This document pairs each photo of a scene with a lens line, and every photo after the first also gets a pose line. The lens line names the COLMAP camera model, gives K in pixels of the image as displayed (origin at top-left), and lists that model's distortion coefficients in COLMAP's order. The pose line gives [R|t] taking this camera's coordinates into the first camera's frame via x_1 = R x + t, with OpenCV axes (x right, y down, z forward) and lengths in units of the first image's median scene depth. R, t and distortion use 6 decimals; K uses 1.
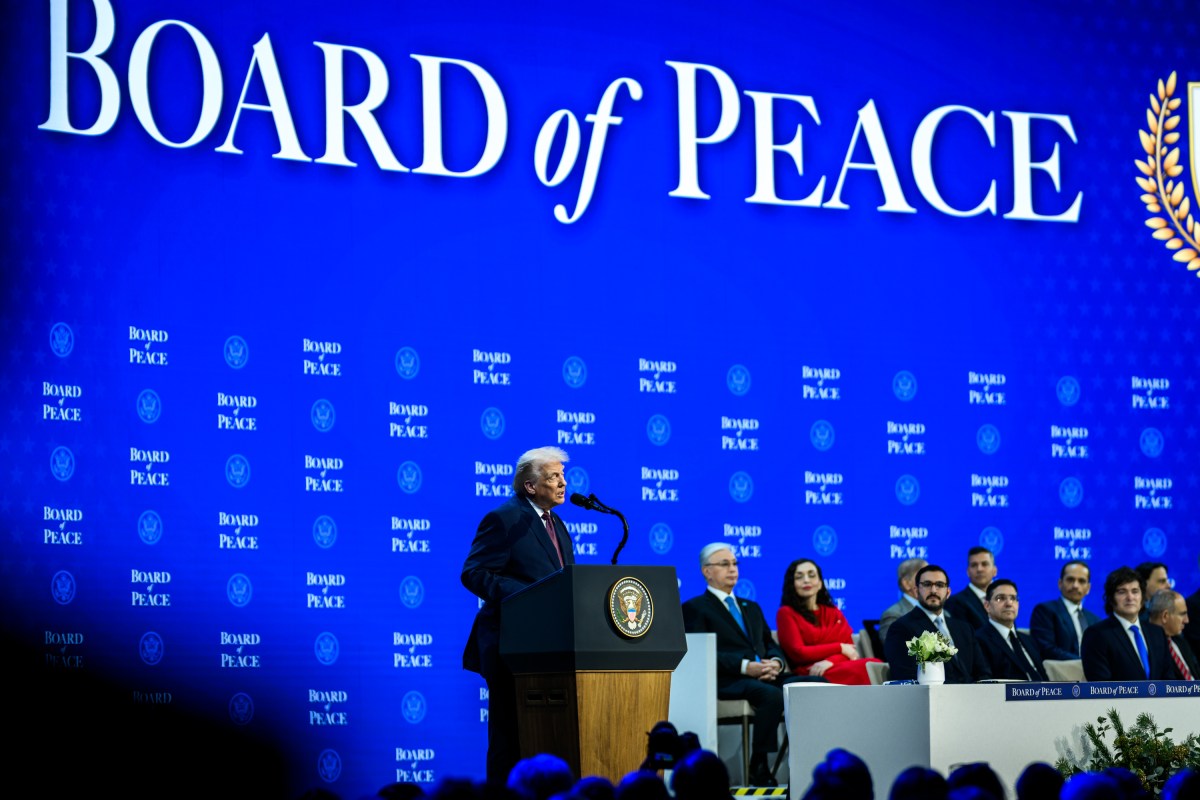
lens RADIAL K [[4492.9, 0, 600.0], [0, 4492.9, 400.0], [0, 0, 1]] dist [-0.010969, 2.108074]
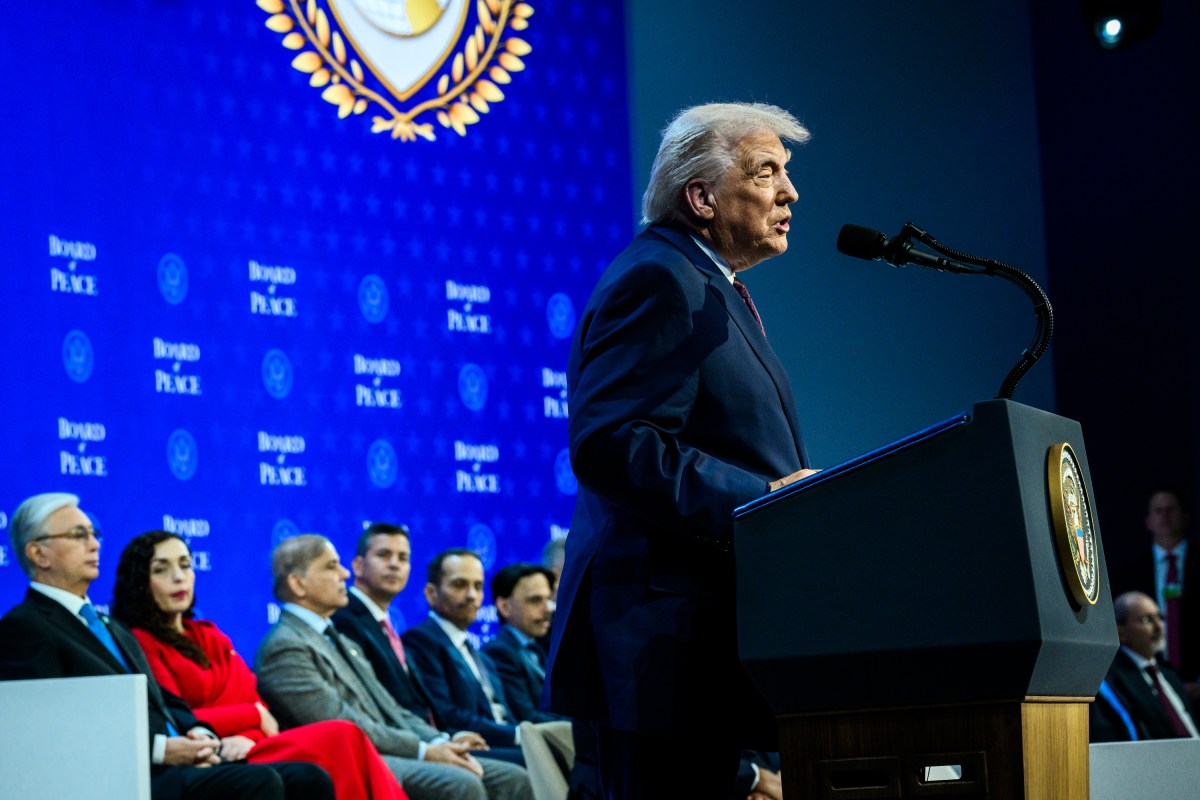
lens RADIAL K [[4594.6, 0, 600.0], [0, 4594.6, 400.0], [0, 0, 1]] dist [-0.063701, 4.503097]
pose [[0.868948, 0.006749, 0.494857, -0.161580], [0.009269, 0.999510, -0.029906, 0.036661], [-0.494816, 0.030574, 0.868460, 0.542066]]
